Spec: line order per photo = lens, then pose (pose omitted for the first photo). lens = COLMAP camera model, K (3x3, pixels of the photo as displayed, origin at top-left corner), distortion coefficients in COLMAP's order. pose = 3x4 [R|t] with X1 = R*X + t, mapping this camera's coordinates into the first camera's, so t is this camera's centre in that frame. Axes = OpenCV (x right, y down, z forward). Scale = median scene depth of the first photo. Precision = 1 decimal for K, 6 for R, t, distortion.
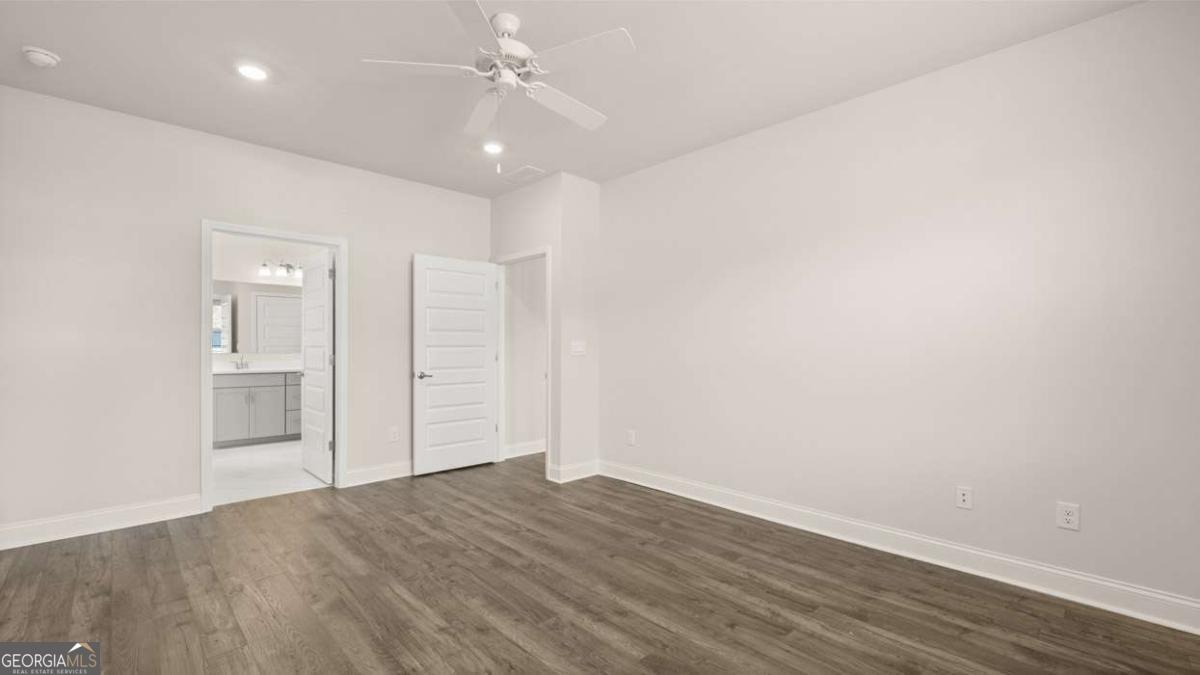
lens RADIAL K [[500.8, 0, 599.3], [0, 500.8, 339.9], [0, 0, 1]] dist [-0.000015, -0.000310]
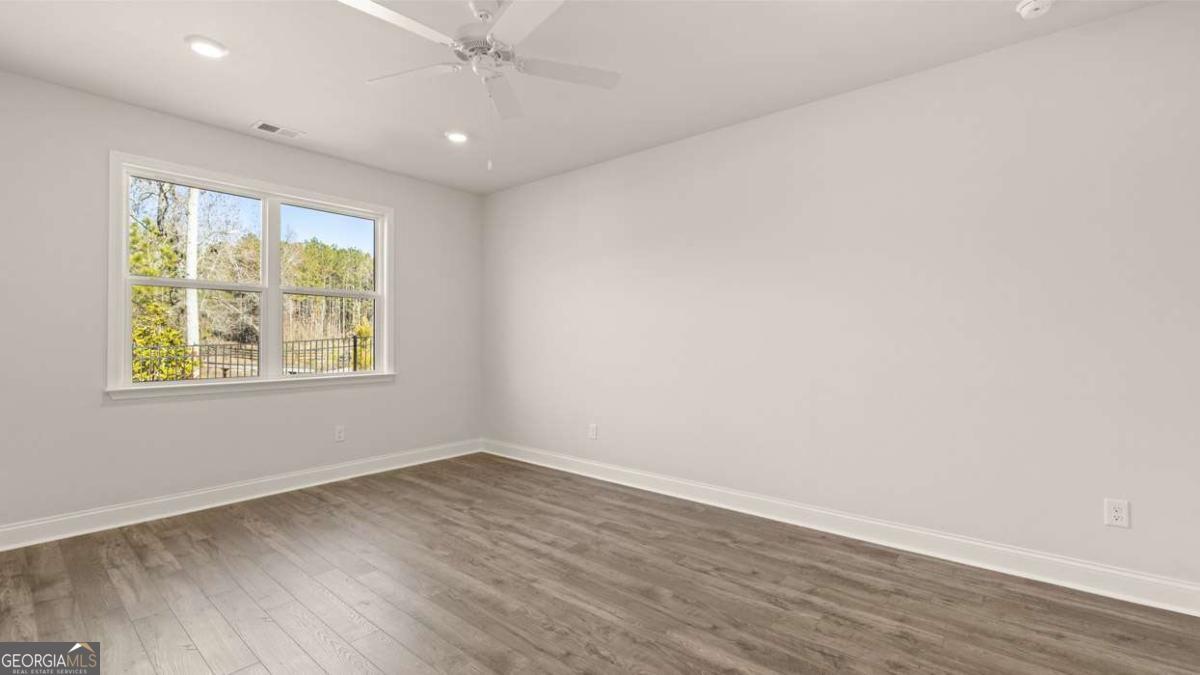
lens RADIAL K [[500.8, 0, 599.3], [0, 500.8, 339.9], [0, 0, 1]] dist [-0.000015, -0.000310]
pose [[-0.993978, -0.003602, -0.109523, -0.306273], [-0.002581, 0.999952, -0.009465, 0.020807], [0.109552, -0.009125, -0.993939, 1.991841]]
